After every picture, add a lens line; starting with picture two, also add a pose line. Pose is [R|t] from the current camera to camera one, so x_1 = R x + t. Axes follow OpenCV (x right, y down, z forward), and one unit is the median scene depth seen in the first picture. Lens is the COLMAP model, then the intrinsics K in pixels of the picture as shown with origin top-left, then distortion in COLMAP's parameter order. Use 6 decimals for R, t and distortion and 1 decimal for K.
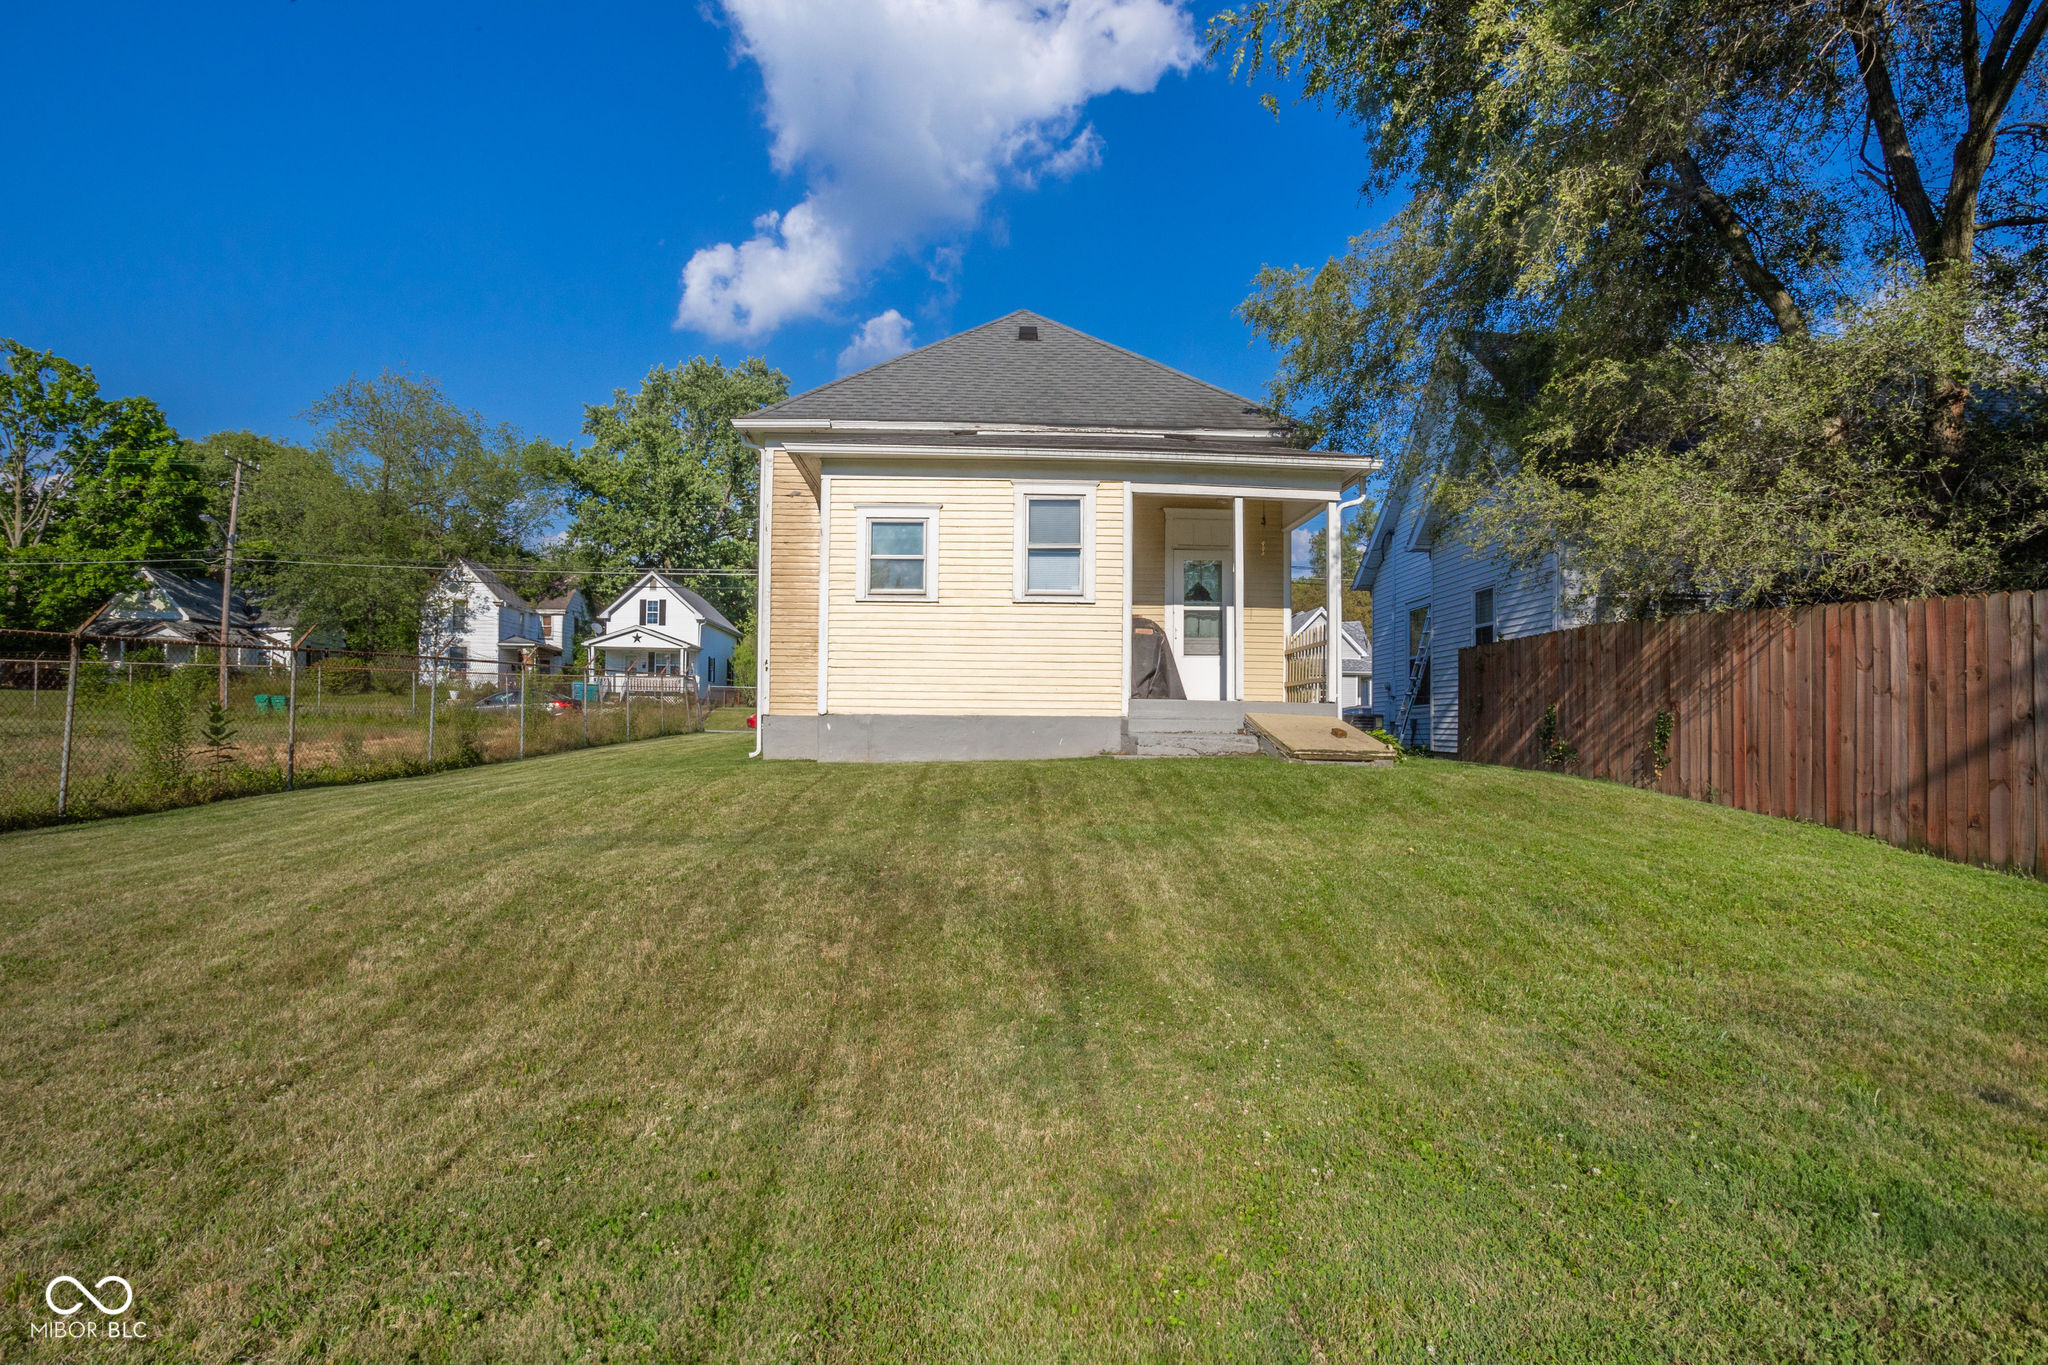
lens RADIAL K [[1021.4, 0, 1024.0], [0, 1021.4, 682.5], [0, 0, 1]] dist [-0.002534, -0.000677]
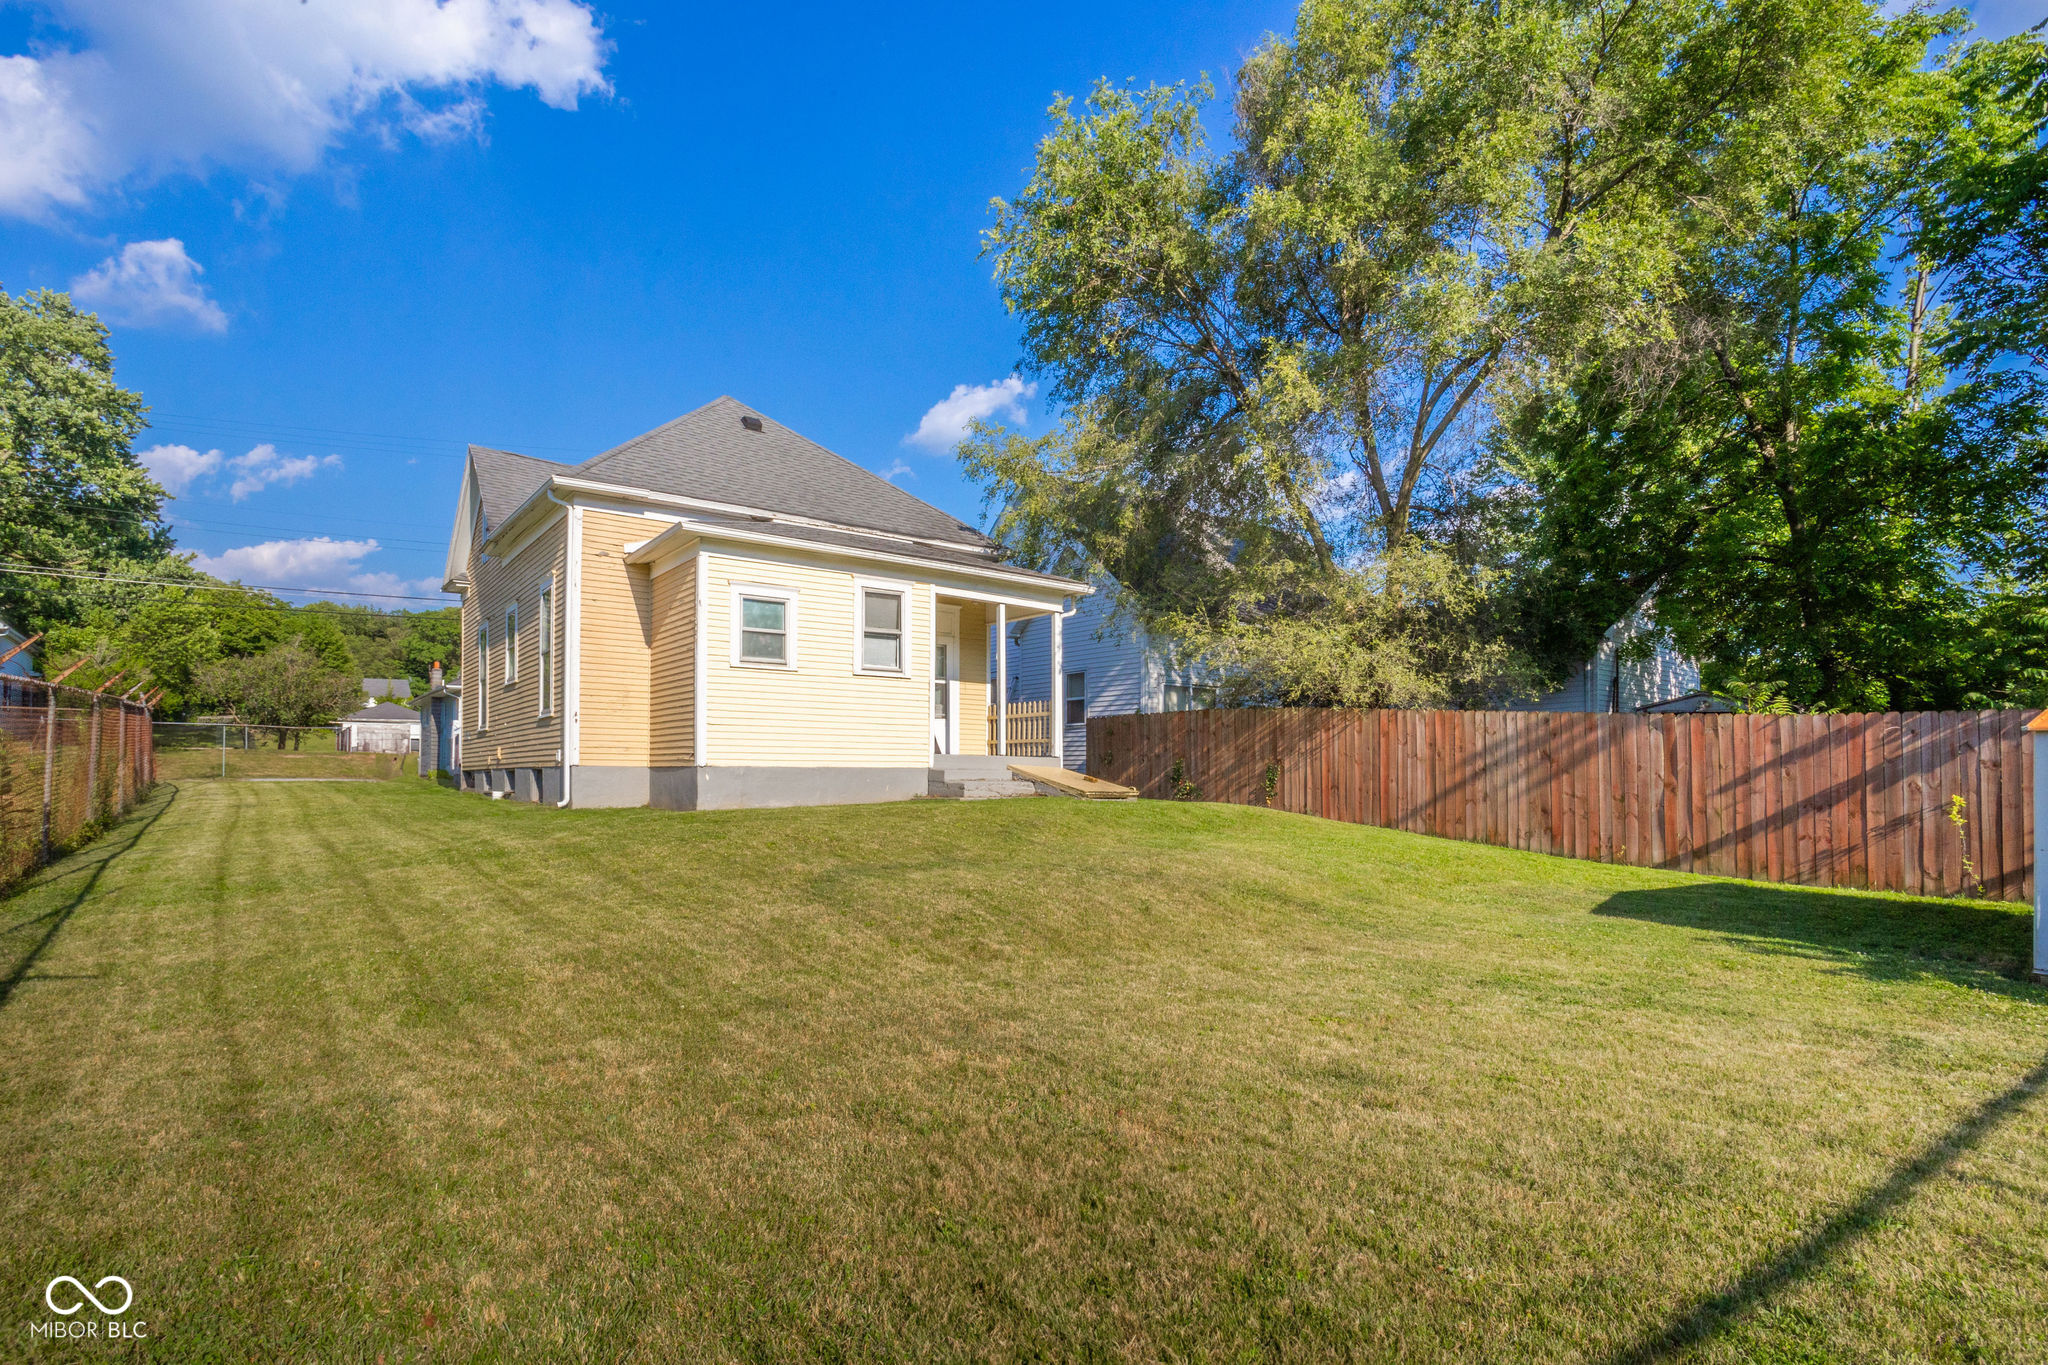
lens RADIAL K [[1021.4, 0, 1024.0], [0, 1021.4, 682.5], [0, 0, 1]] dist [-0.002534, -0.000677]
pose [[0.826465, 0.045757, 0.561126, -0.526420], [-0.020736, 0.998489, -0.050881, -0.010343], [-0.562607, 0.030416, 0.826165, -0.125127]]
